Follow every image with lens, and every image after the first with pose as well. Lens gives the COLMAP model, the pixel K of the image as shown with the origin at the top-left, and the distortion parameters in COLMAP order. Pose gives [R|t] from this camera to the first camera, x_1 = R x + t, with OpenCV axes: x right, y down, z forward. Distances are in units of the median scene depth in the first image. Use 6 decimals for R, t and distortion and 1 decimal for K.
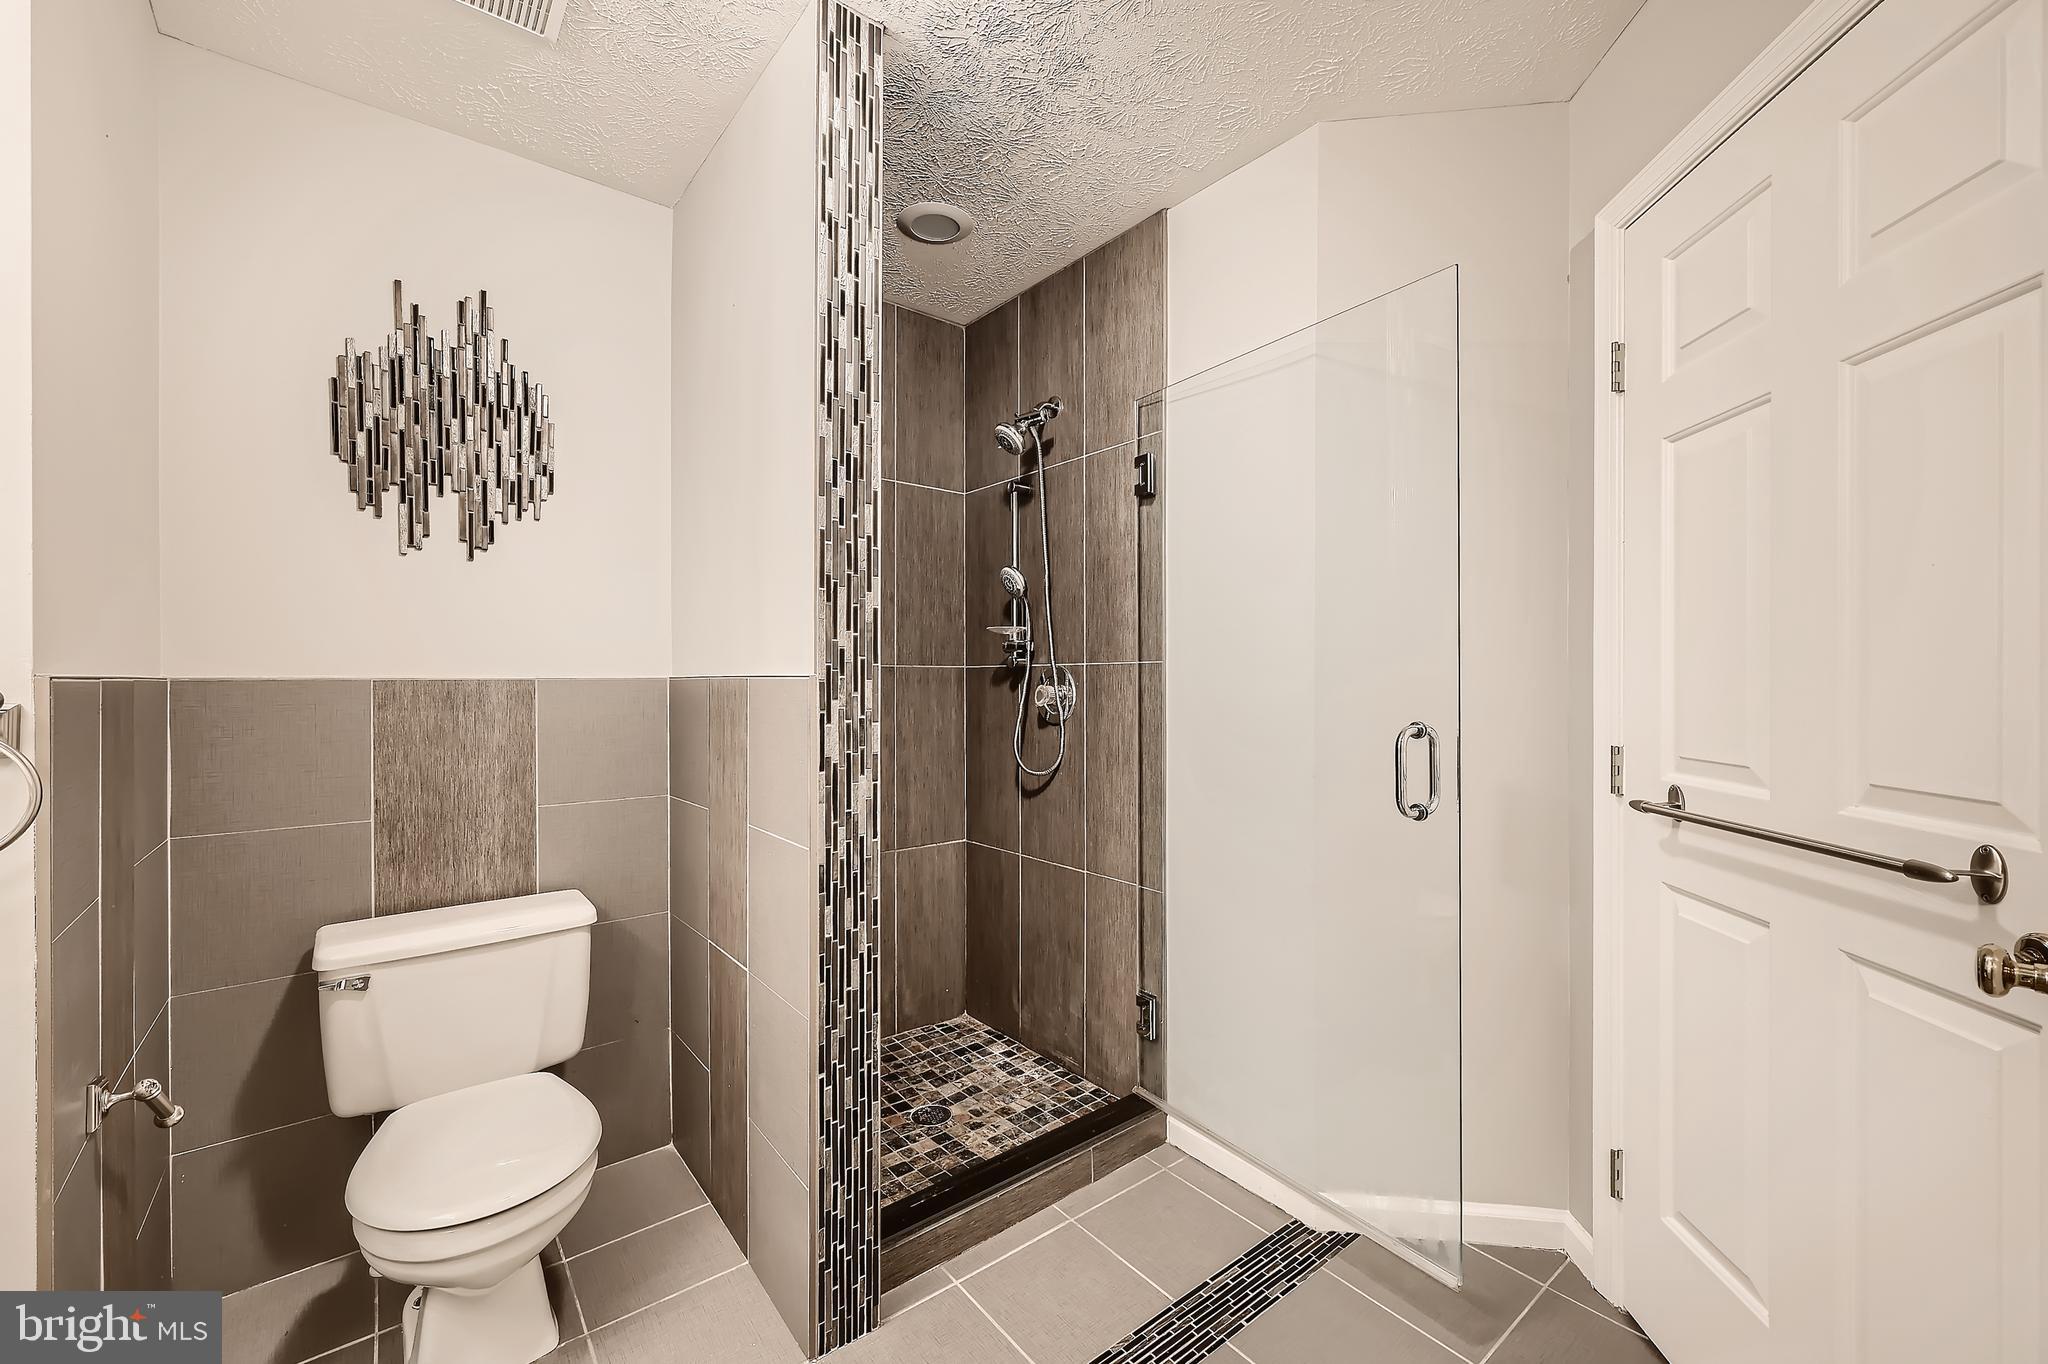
lens RADIAL K [[807.0, 0, 1020.8], [0, 807.0, 682.9], [0, 0, 1]] dist [-0.001184, -0.000196]
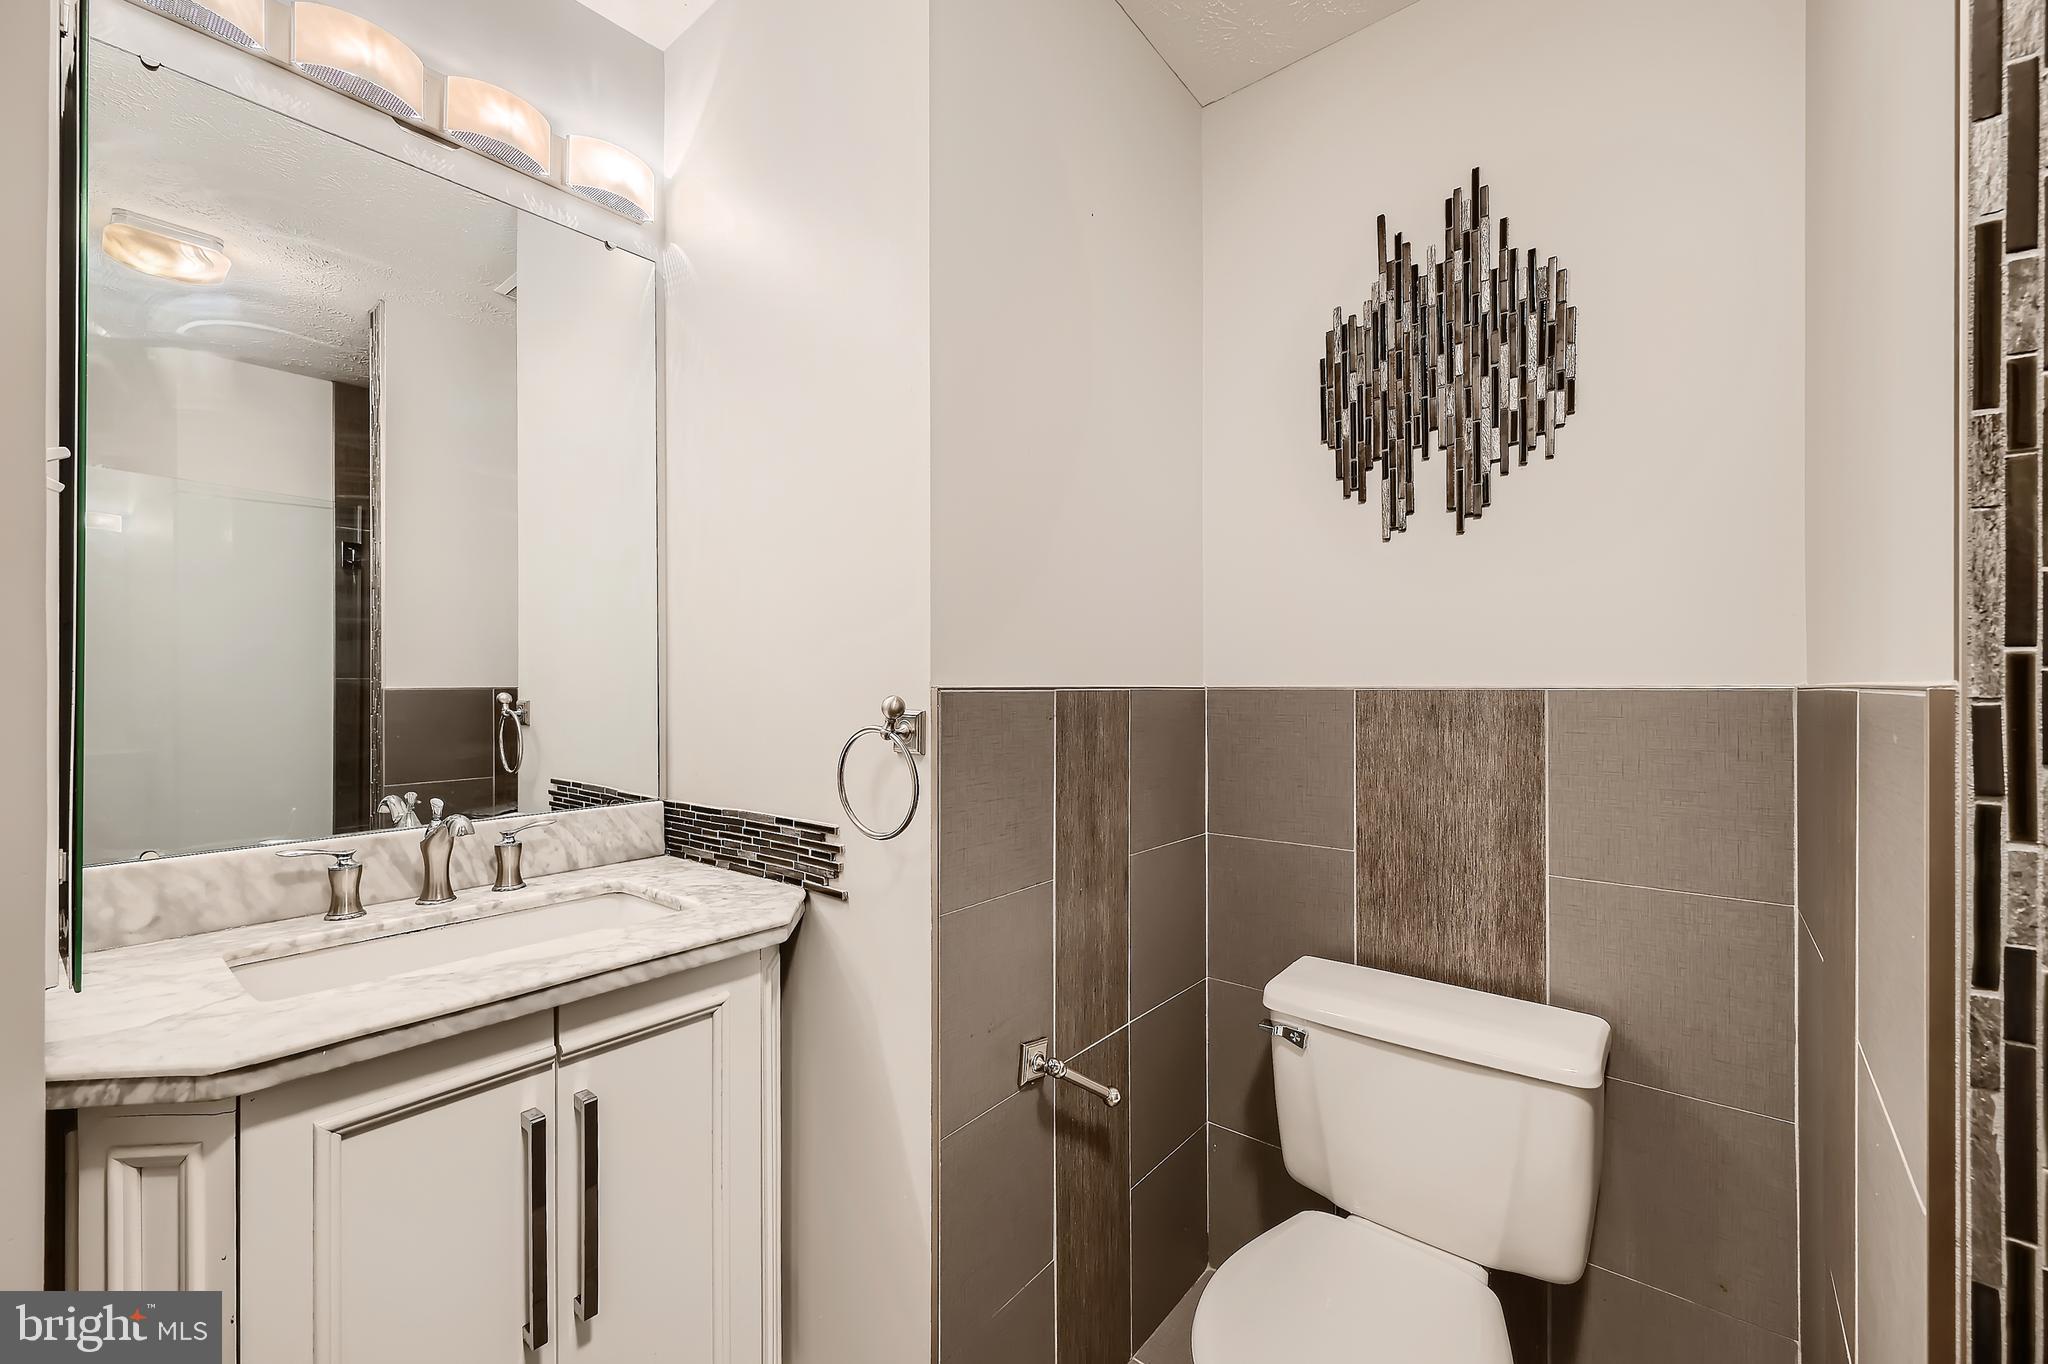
lens RADIAL K [[822.9, 0, 1022.1], [0, 822.9, 685.2], [0, 0, 1]] dist [-0.000757, -0.000102]
pose [[0.200013, -0.000008, -0.979793, -0.005142], [-0.004152, 0.999991, -0.000856, -0.006190], [0.979784, 0.004239, 0.200011, 0.458871]]
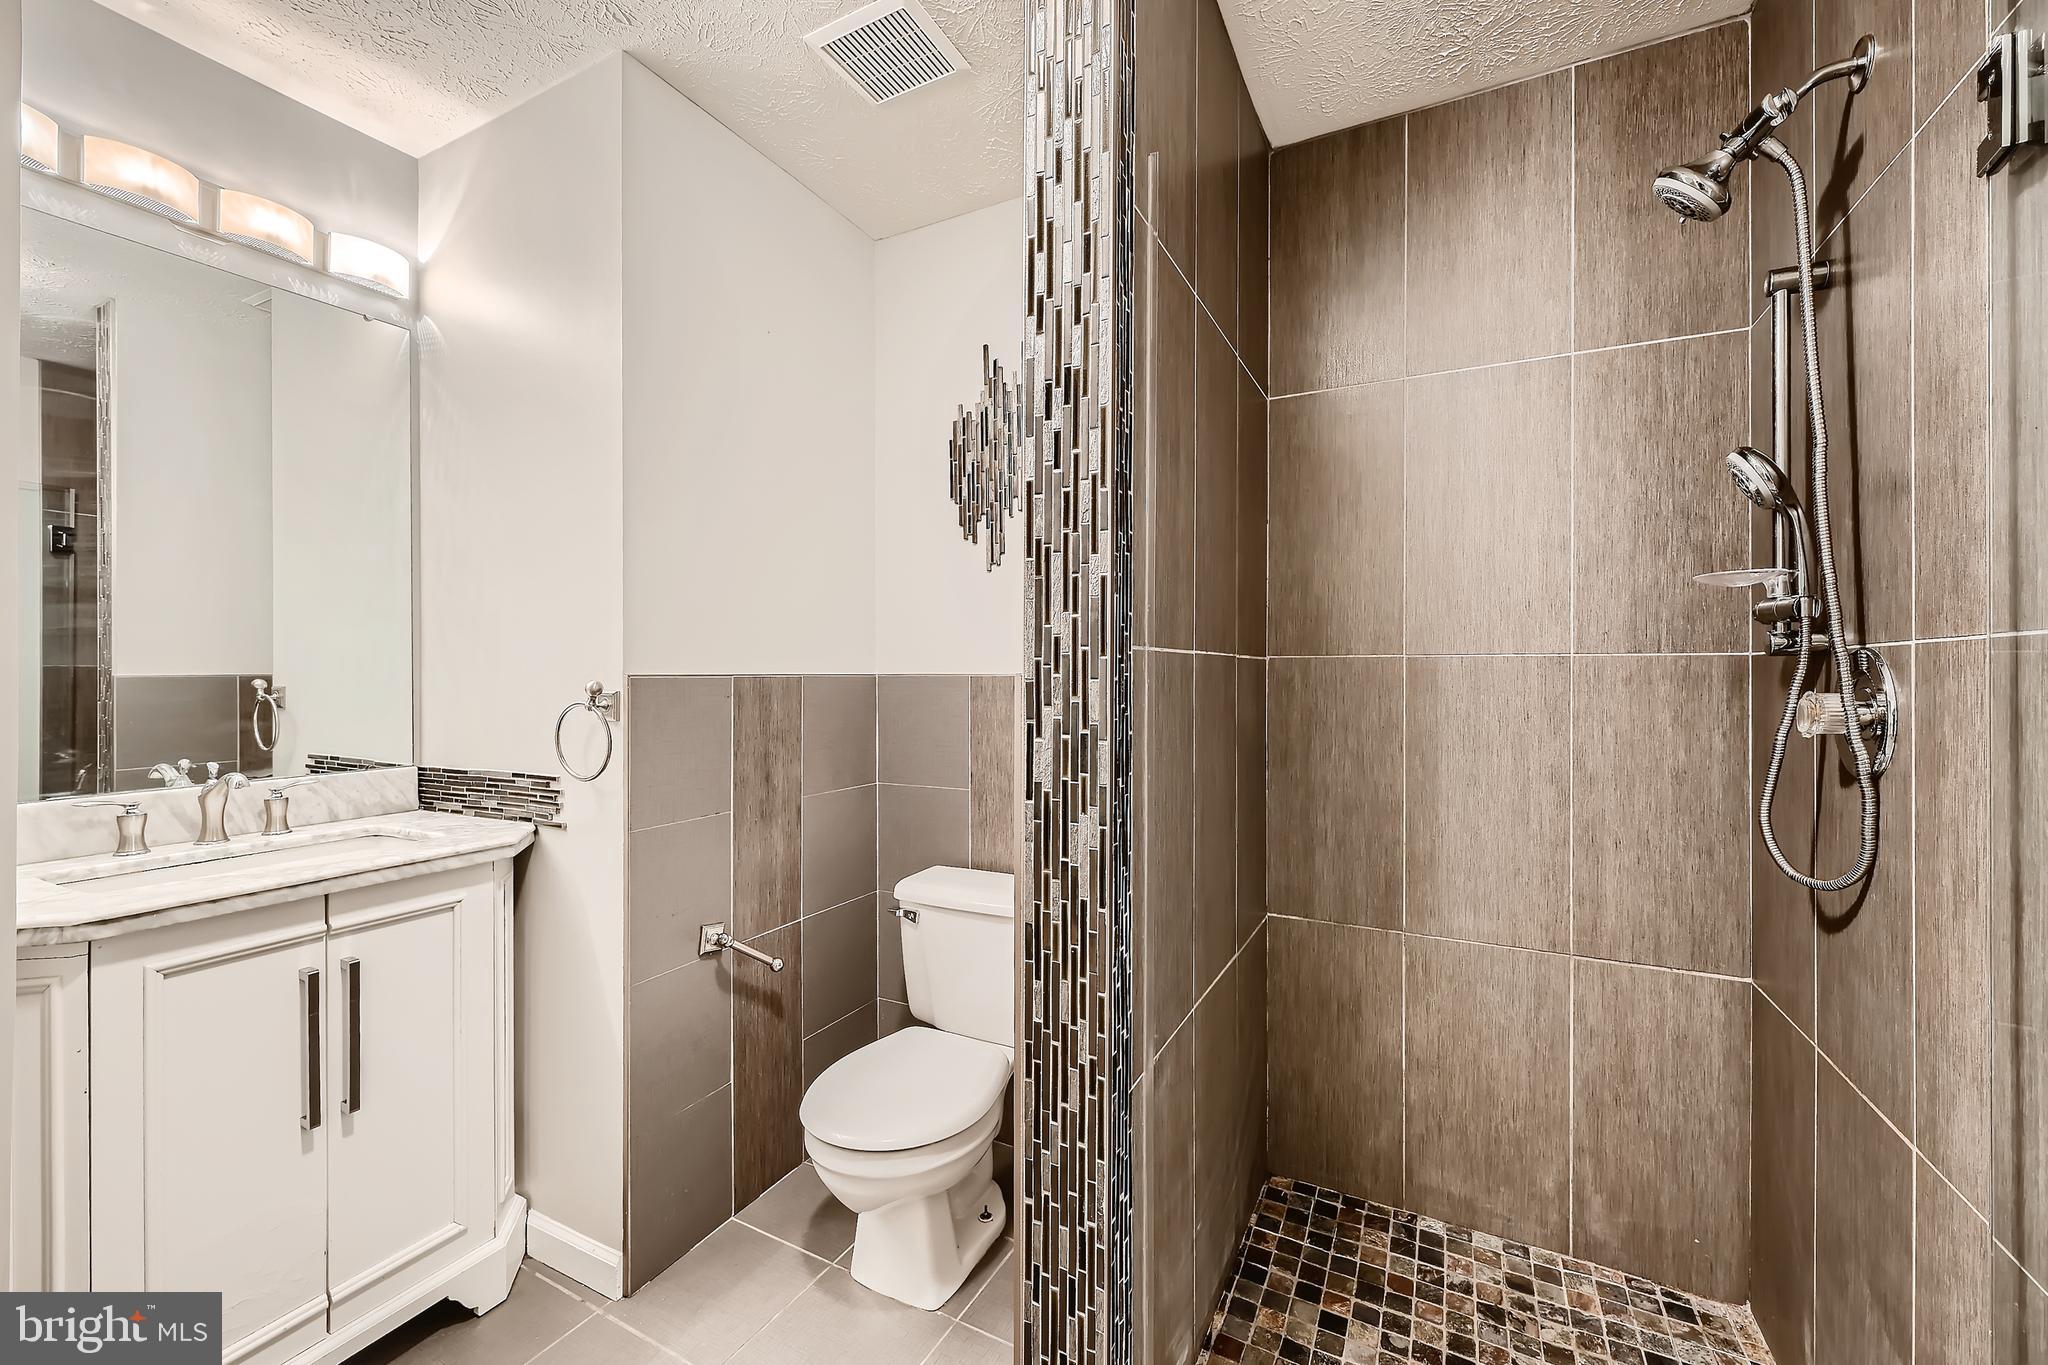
lens RADIAL K [[820.0, 0, 1024.6], [0, 820.0, 672.9], [0, 0, 1]] dist [-0.001022, -0.000123]
pose [[0.403862, 0.000472, -0.914820, 0.371133], [-0.003895, 0.999992, -0.001203, -0.007062], [0.914812, 0.004049, 0.403861, 0.555869]]
